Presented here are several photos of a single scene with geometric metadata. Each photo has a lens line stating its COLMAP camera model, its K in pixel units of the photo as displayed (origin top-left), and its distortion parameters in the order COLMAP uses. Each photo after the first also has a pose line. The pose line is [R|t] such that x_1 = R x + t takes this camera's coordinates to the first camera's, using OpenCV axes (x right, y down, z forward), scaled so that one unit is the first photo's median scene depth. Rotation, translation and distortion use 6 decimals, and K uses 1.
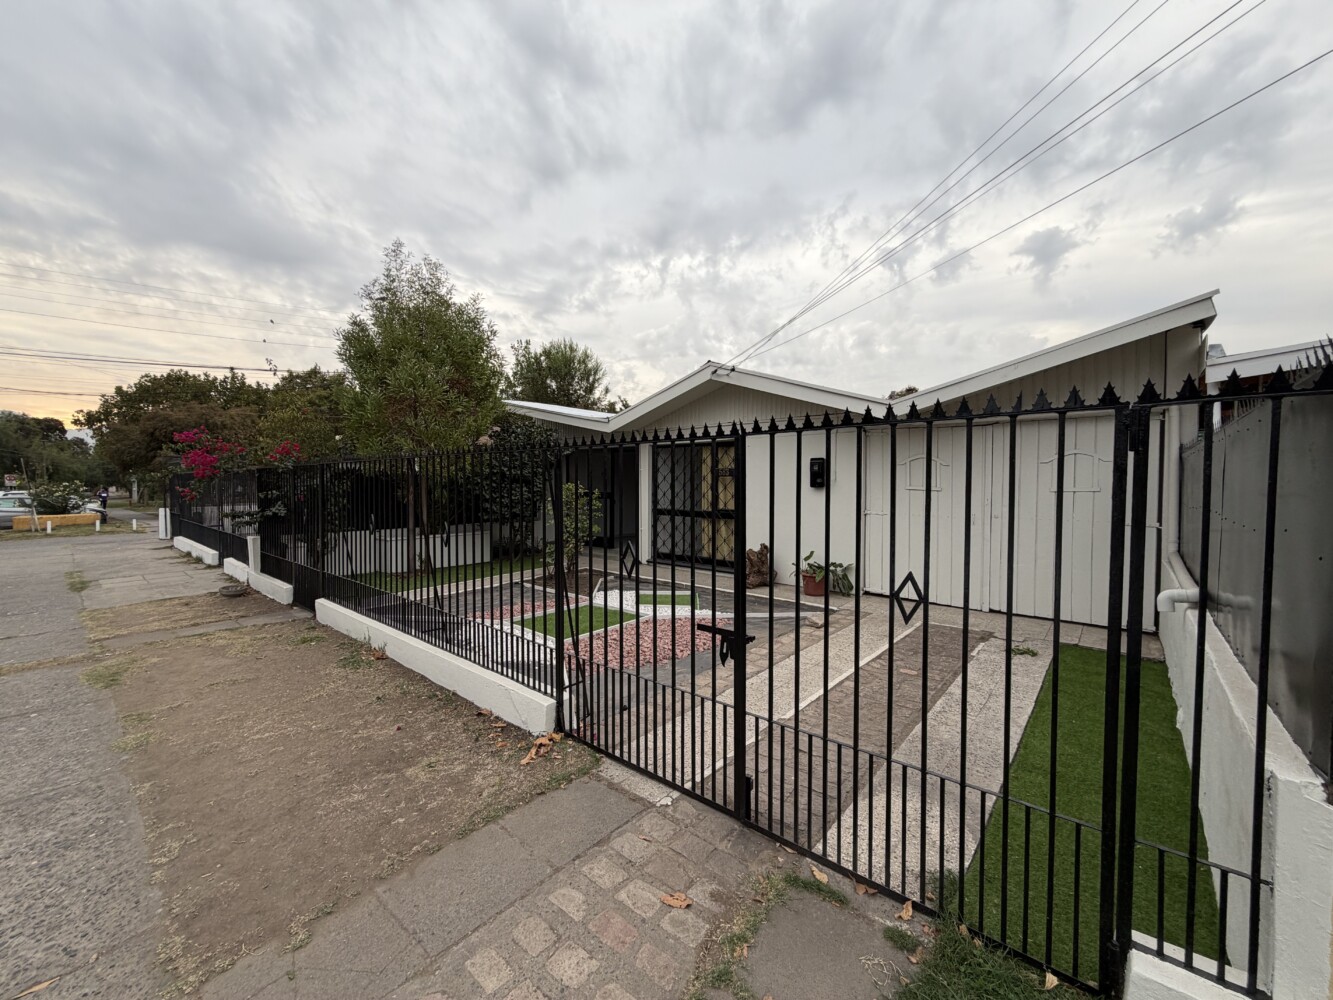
lens RADIAL K [[529.7, 0, 664.6], [0, 529.7, 501.2], [0, 0, 1]] dist [-0.000382, 0.000005]
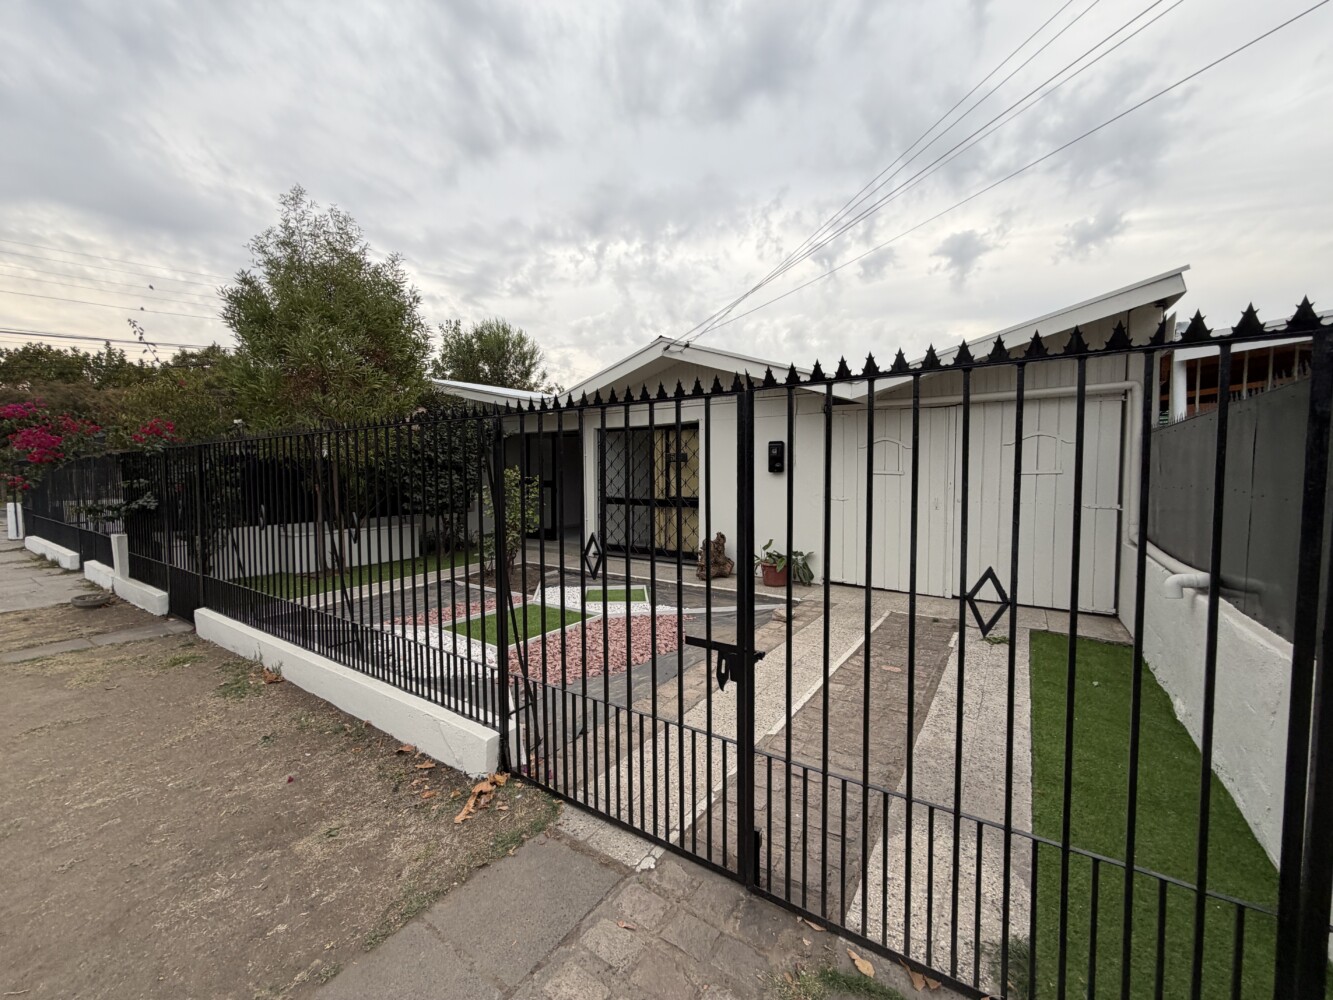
lens RADIAL K [[529.7, 0, 664.6], [0, 529.7, 501.2], [0, 0, 1]] dist [-0.000382, 0.000005]
pose [[0.993273, -0.010729, 0.115294, -0.020873], [0.008545, 0.999775, 0.019416, 0.005896], [-0.115477, -0.018300, 0.993142, 0.083563]]
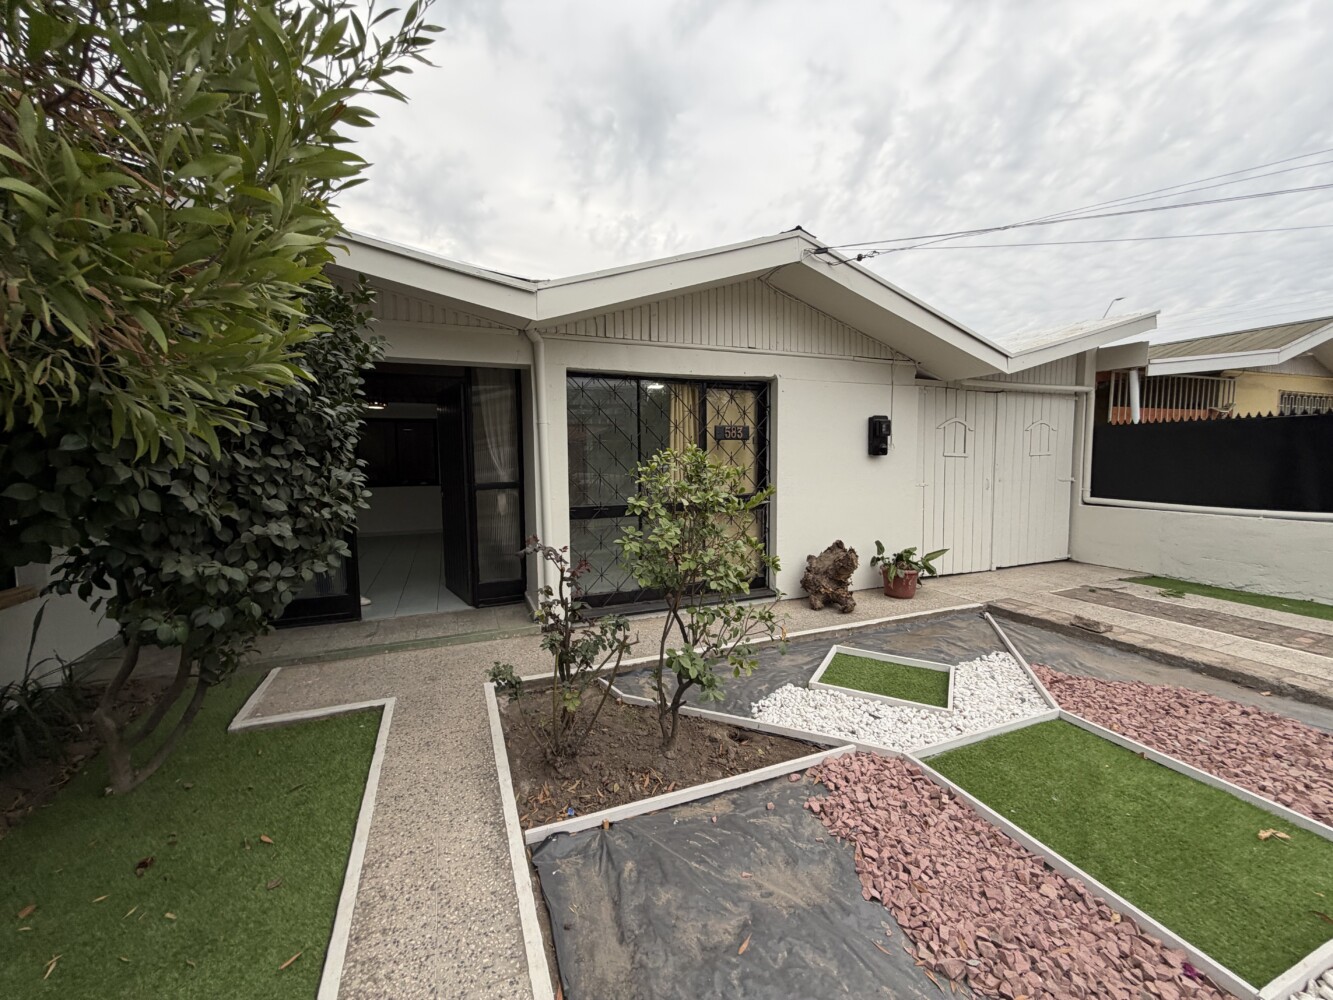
lens RADIAL K [[529.7, 0, 664.6], [0, 529.7, 501.2], [0, 0, 1]] dist [-0.000382, 0.000005]
pose [[0.460159, -0.076363, 0.884546, -0.548883], [0.041820, 0.997053, 0.064320, -0.022141], [-0.886851, 0.007394, 0.461996, 0.965659]]
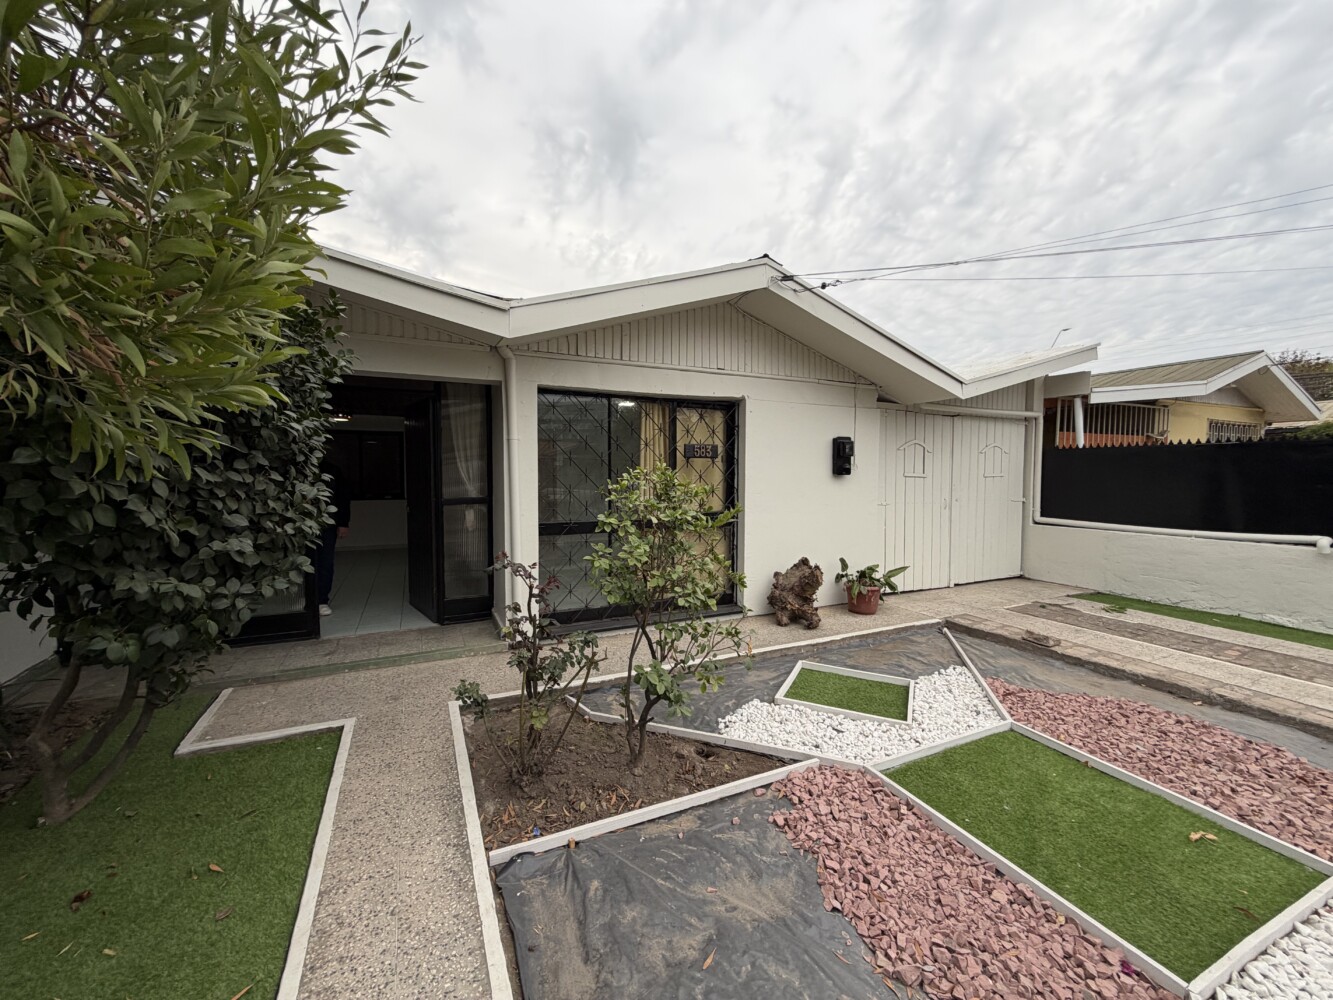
lens RADIAL K [[531.7, 0, 664.7], [0, 531.7, 501.6], [0, 0, 1]] dist [0.000369, 0.000024]
pose [[0.409650, -0.047223, 0.911020, -0.557330], [0.030075, 0.998815, 0.038251, -0.024562], [-0.911747, 0.011730, 0.410585, 0.960934]]
